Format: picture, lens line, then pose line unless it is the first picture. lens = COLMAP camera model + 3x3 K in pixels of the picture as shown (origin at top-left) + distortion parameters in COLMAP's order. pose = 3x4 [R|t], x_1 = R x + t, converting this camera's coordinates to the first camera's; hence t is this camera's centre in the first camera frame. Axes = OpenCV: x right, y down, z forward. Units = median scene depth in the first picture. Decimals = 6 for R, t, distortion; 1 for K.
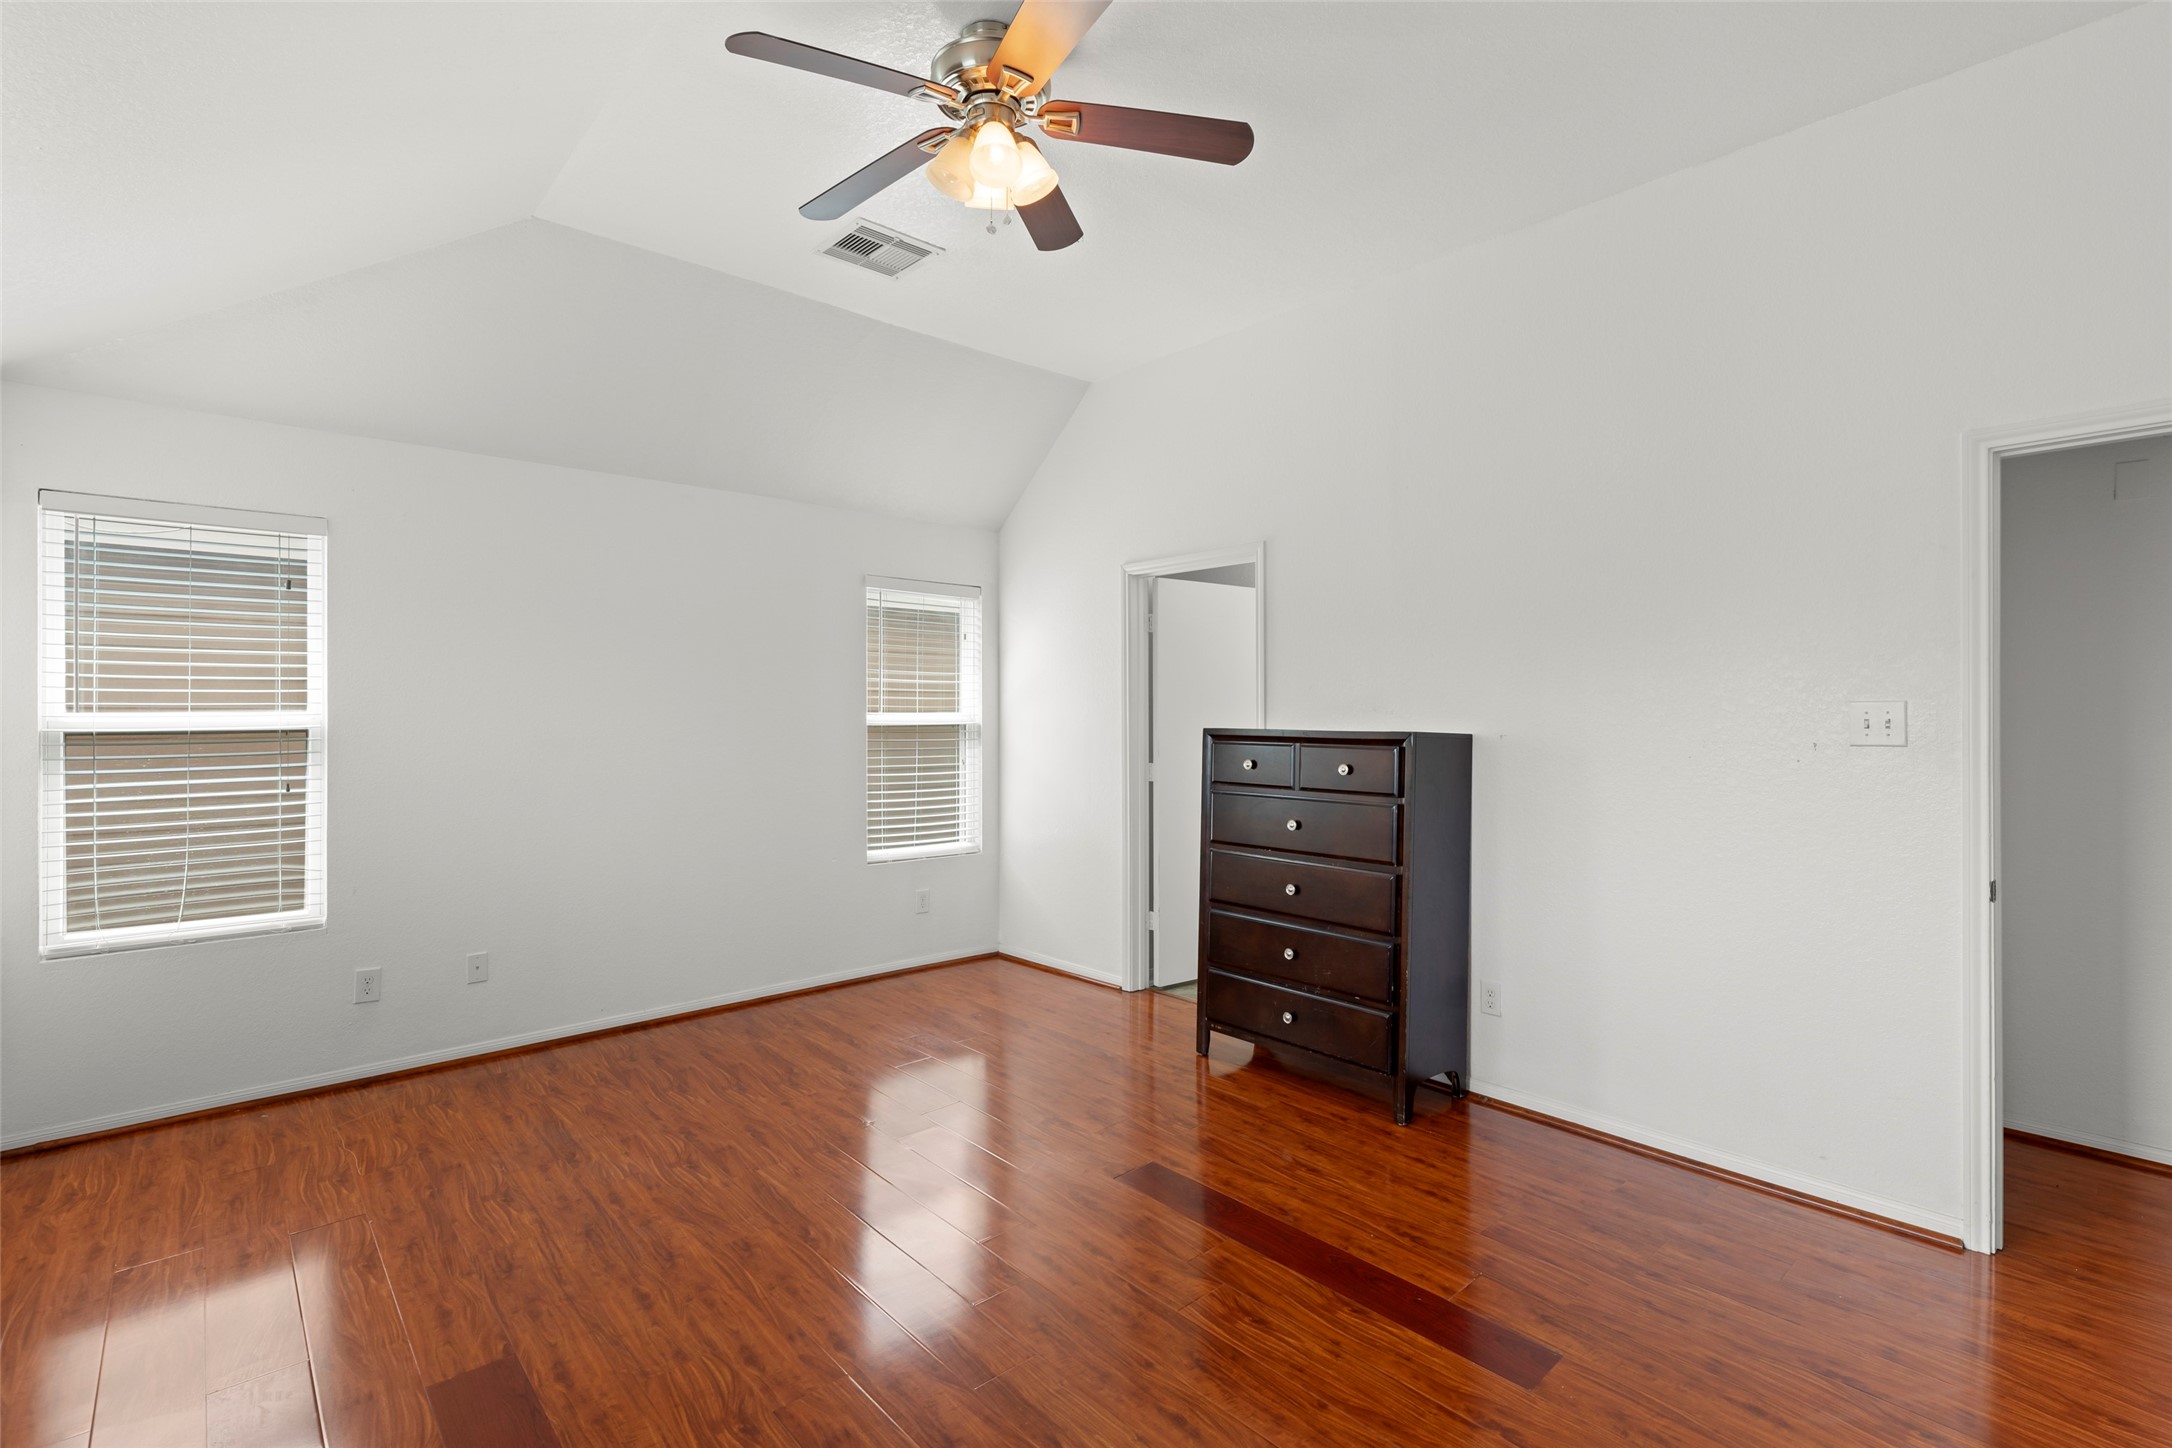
lens RADIAL K [[975.8, 0, 1097.2], [0, 975.8, 714.9], [0, 0, 1]] dist [0.009175, -0.001183]
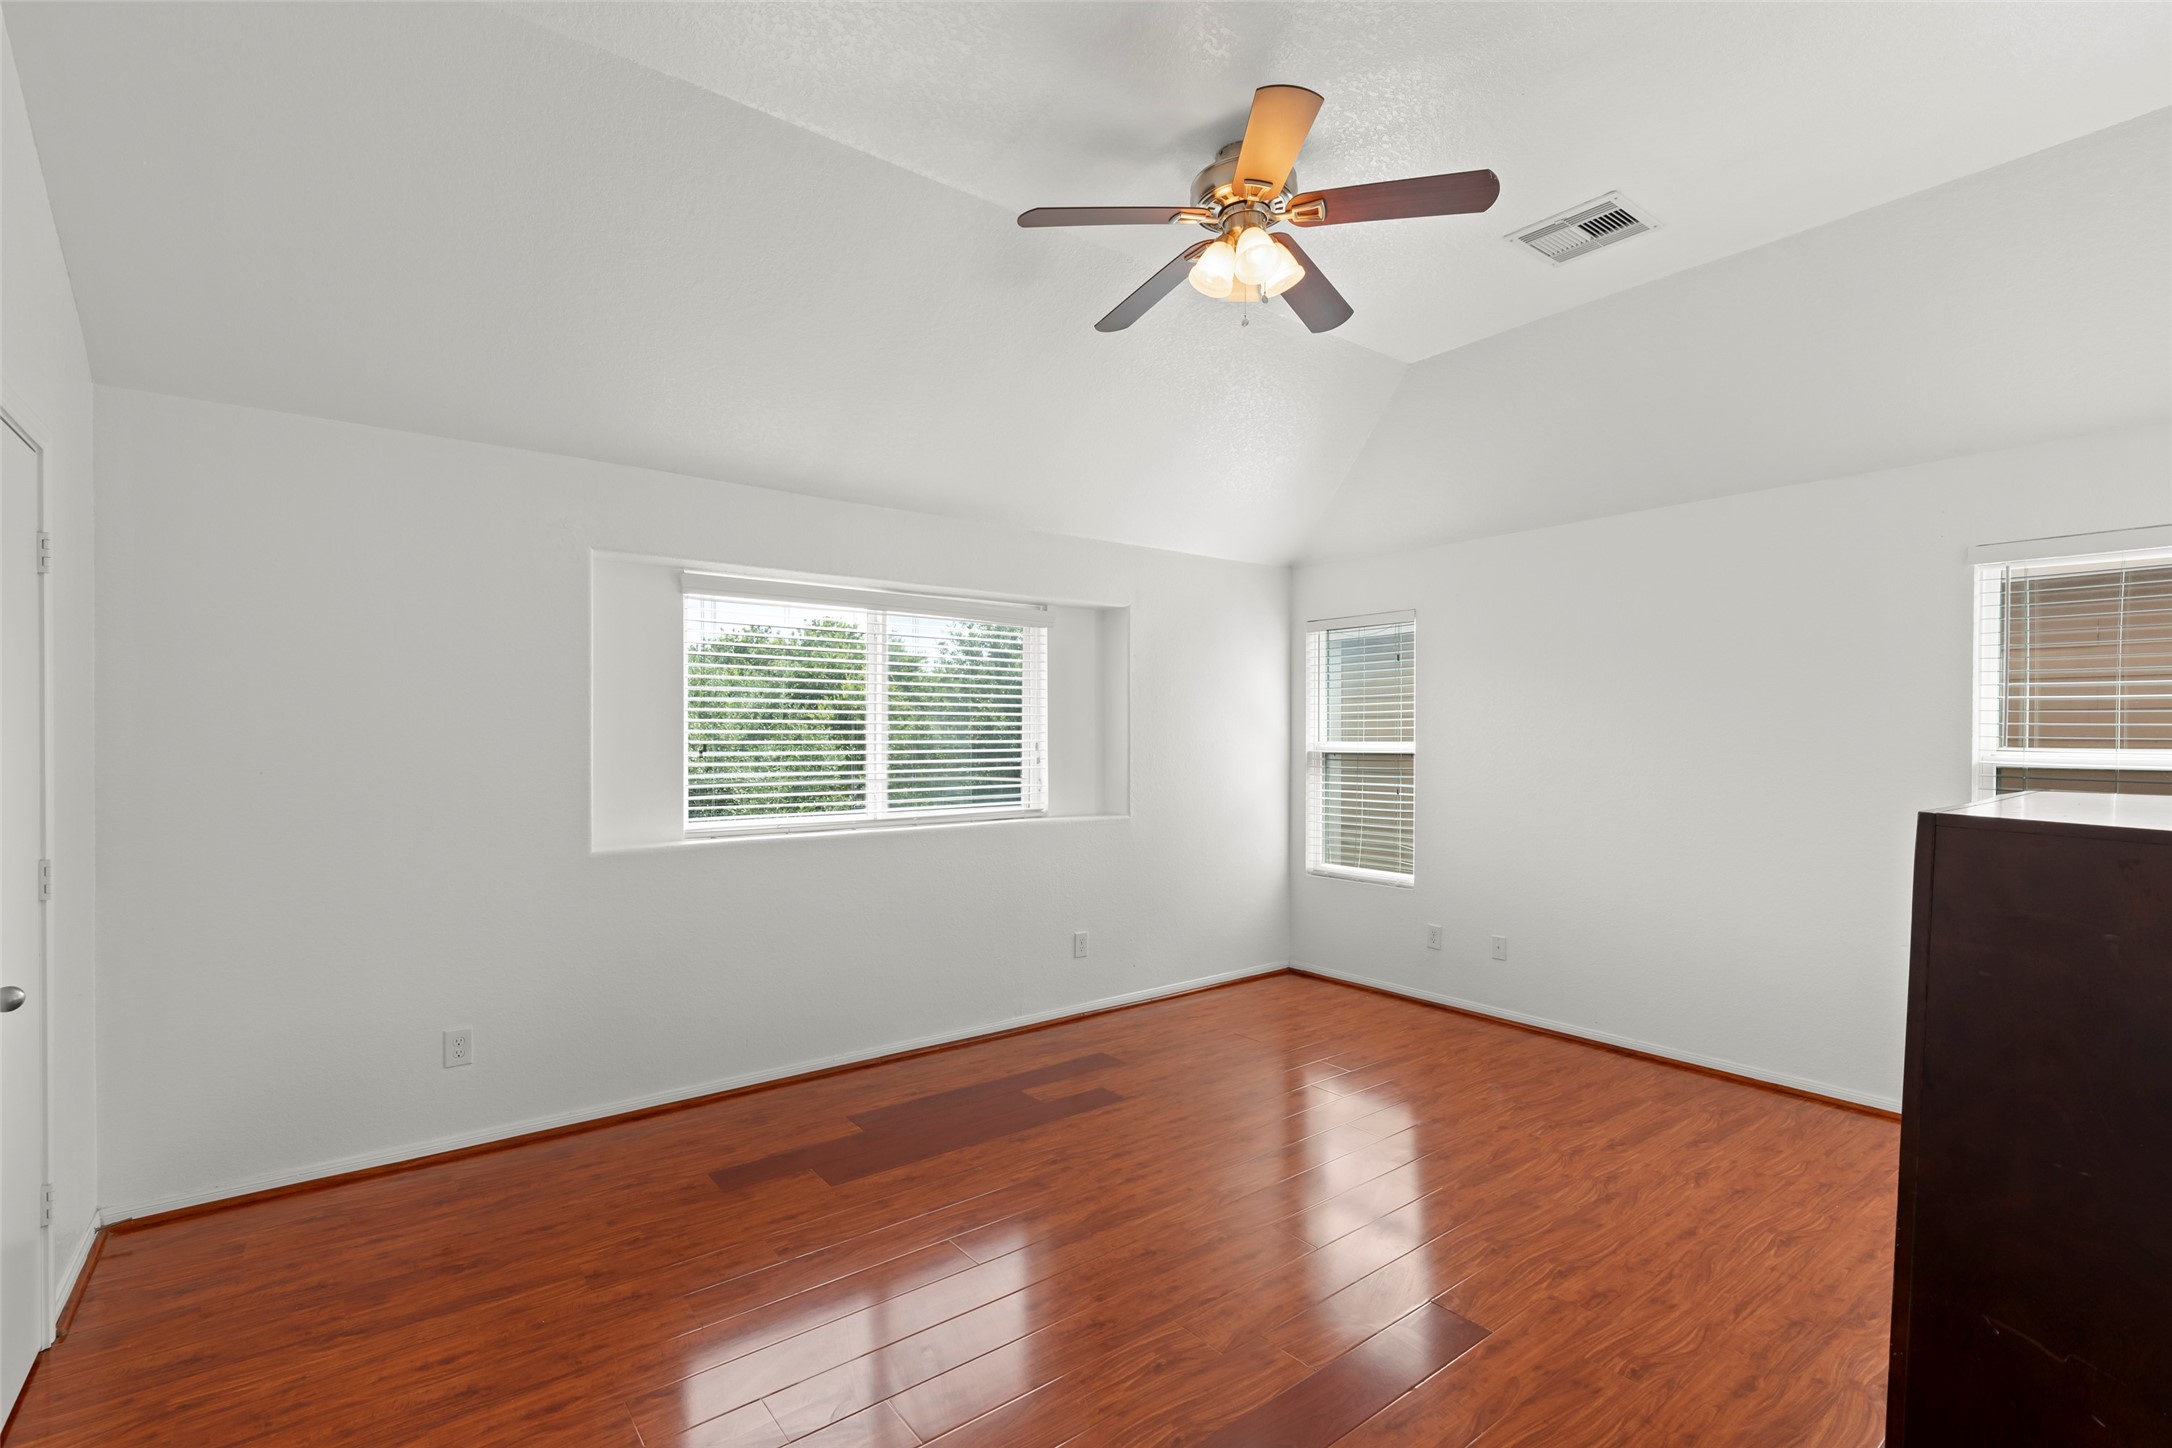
lens RADIAL K [[975.8, 0, 1097.2], [0, 975.8, 732.2], [0, 0, 1]] dist [0.009175, -0.001183]
pose [[-0.053284, -0.007689, -0.998550, 0.668871], [-0.010072, 0.999924, -0.007162, -0.002541], [0.998529, 0.009676, -0.053357, 0.577562]]
